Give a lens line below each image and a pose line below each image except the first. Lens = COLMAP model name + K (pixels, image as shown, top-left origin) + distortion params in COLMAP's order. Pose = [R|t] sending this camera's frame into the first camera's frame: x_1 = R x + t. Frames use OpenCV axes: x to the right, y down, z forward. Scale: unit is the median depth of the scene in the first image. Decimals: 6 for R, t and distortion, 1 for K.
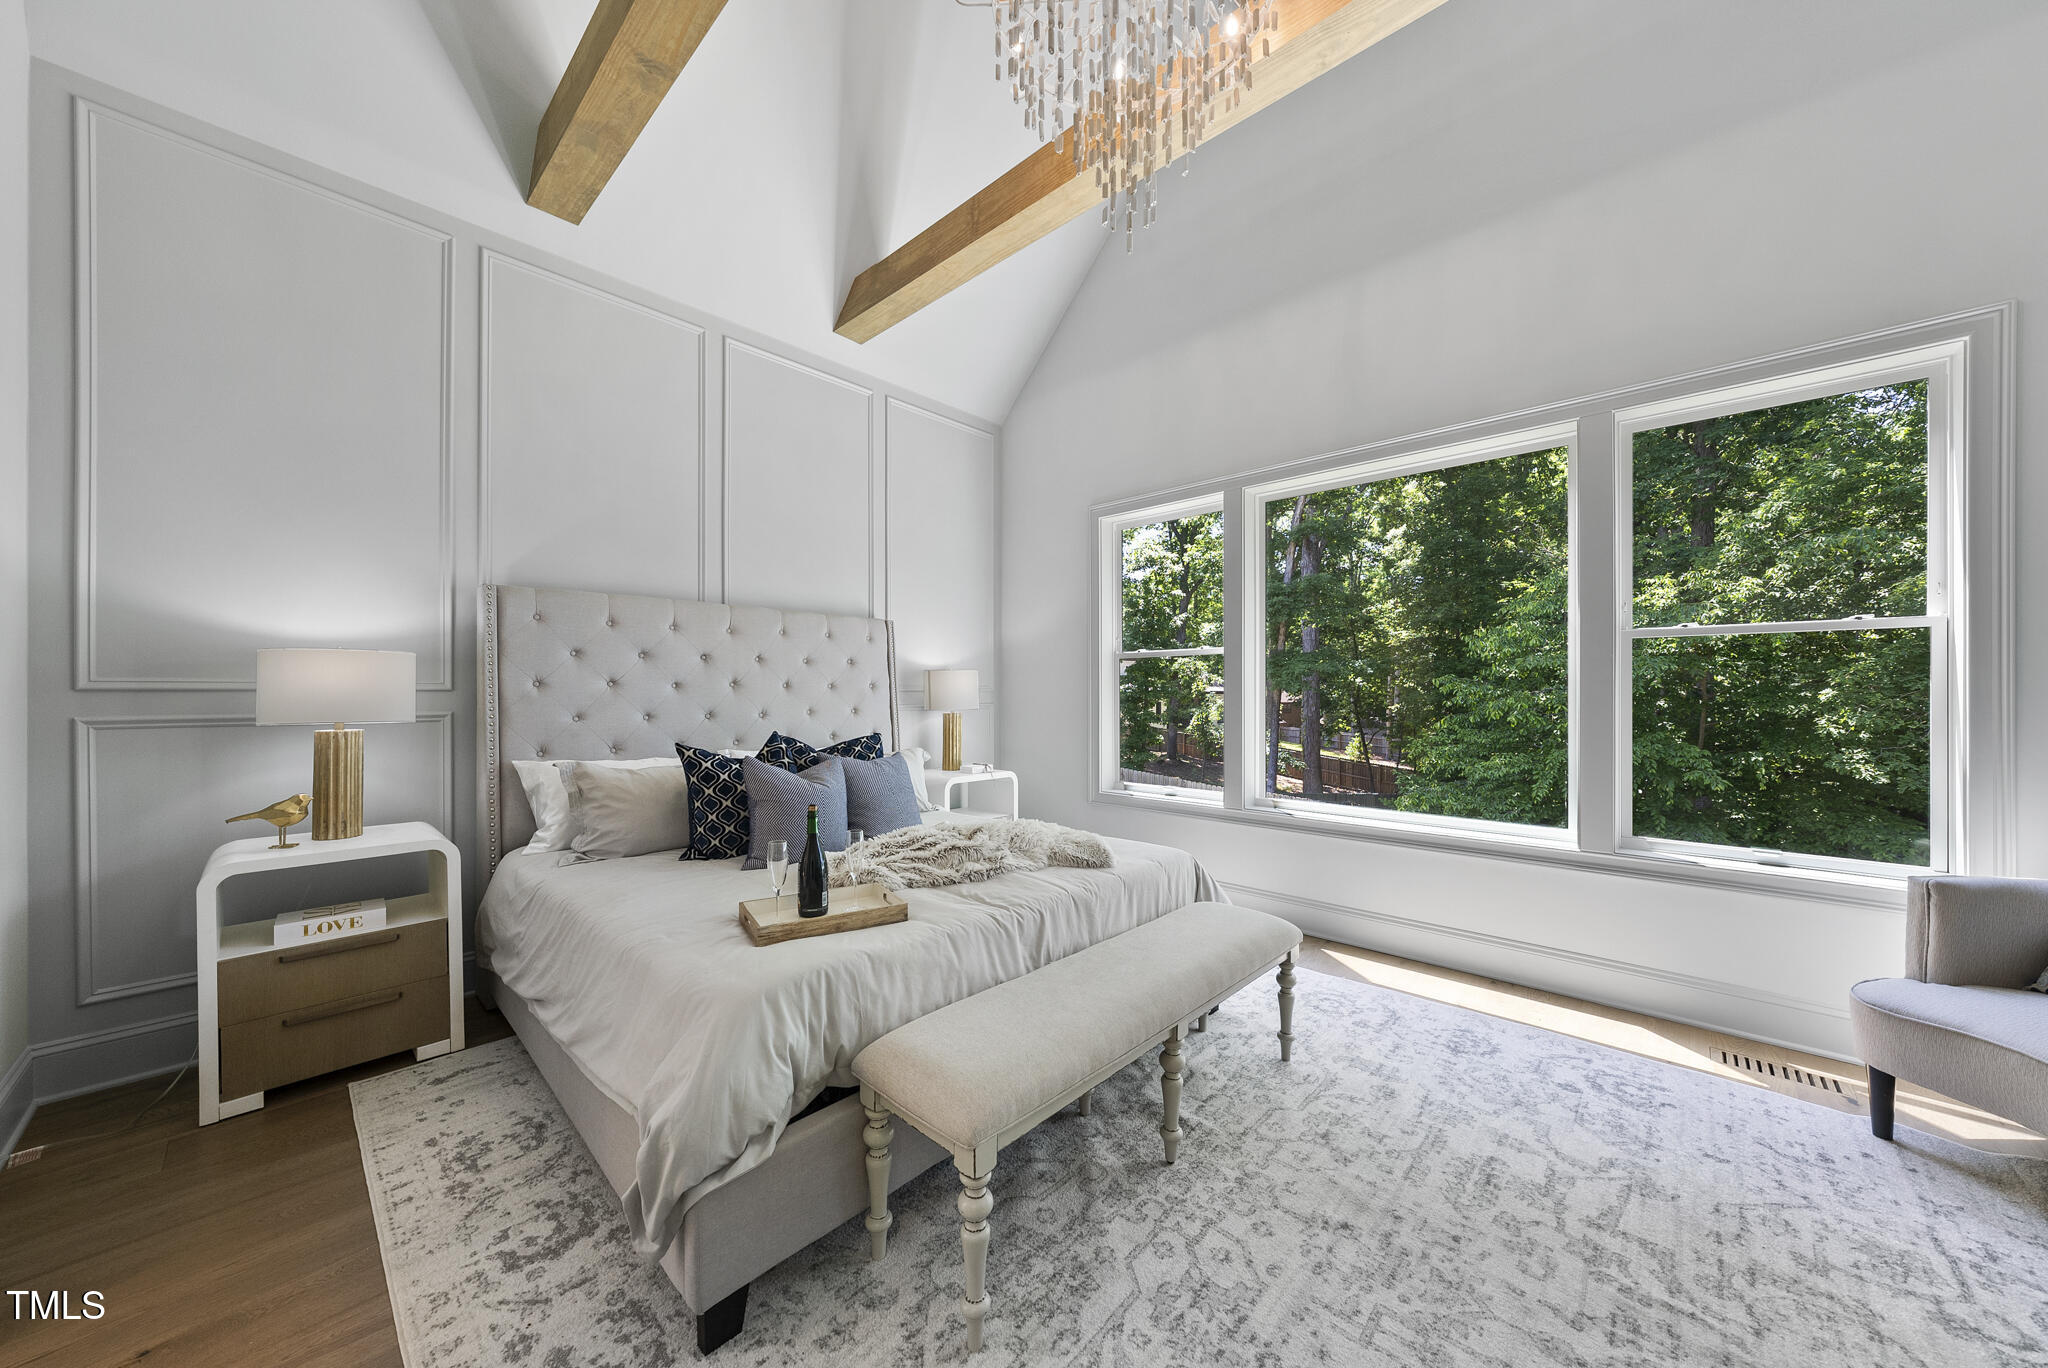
lens RADIAL K [[699.5, 0, 1022.1], [0, 699.5, 687.8], [0, 0, 1]] dist [-0.003703, 0.000445]
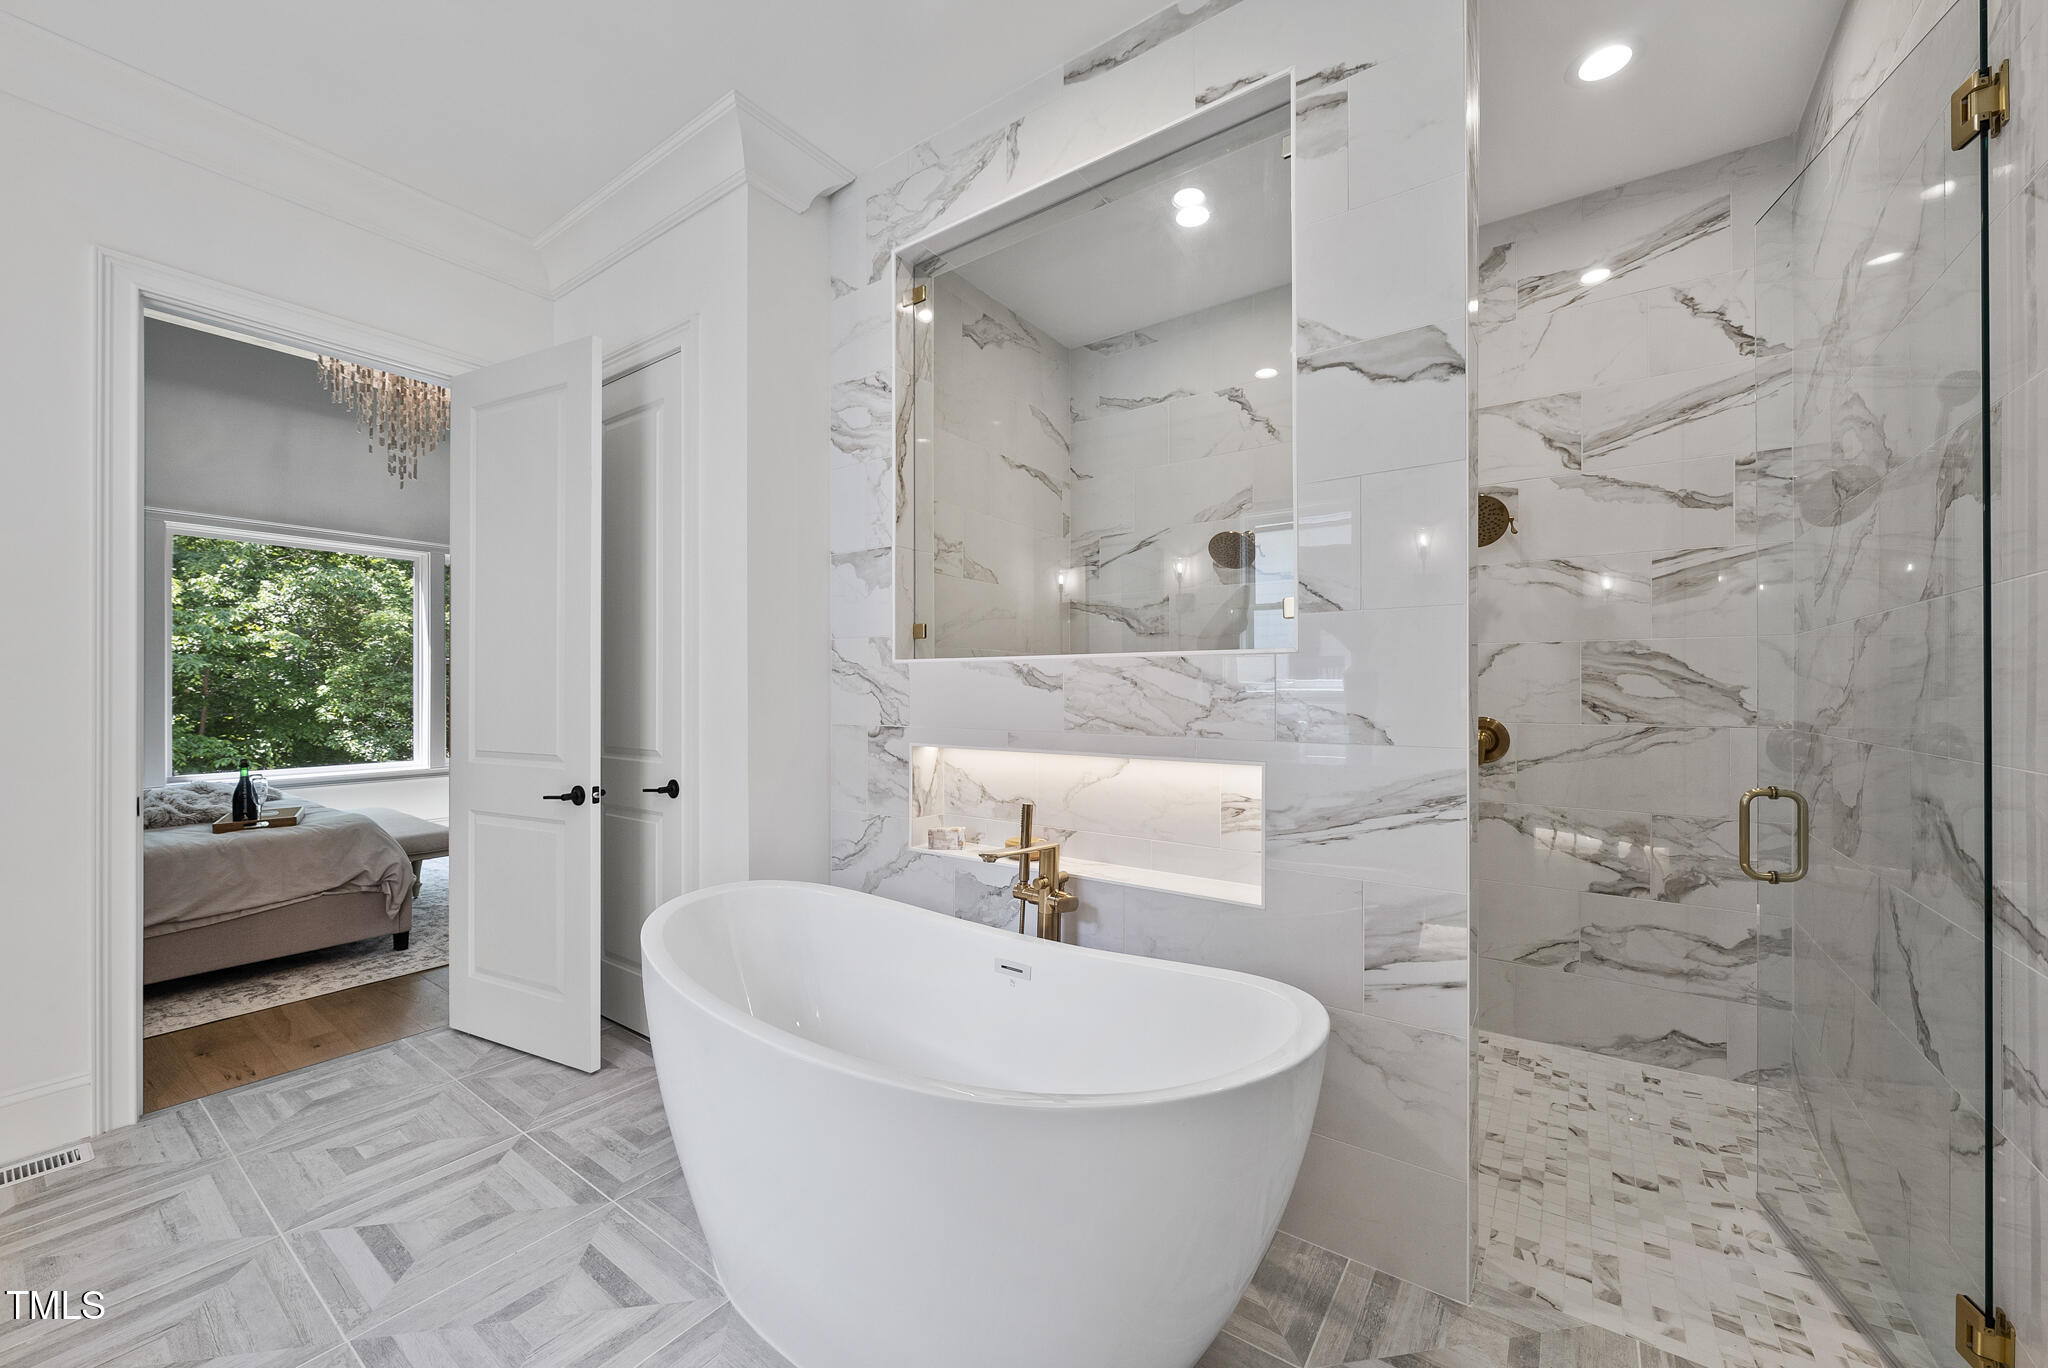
lens RADIAL K [[784.5, 0, 1022.3], [0, 784.5, 685.9], [0, 0, 1]] dist [-0.004923, 0.000006]
pose [[-0.130179, 0.000435, 0.991490, -0.470858], [0.000089, 1.000000, -0.000427, 0.002417], [-0.991491, 0.000033, -0.130179, -0.109421]]
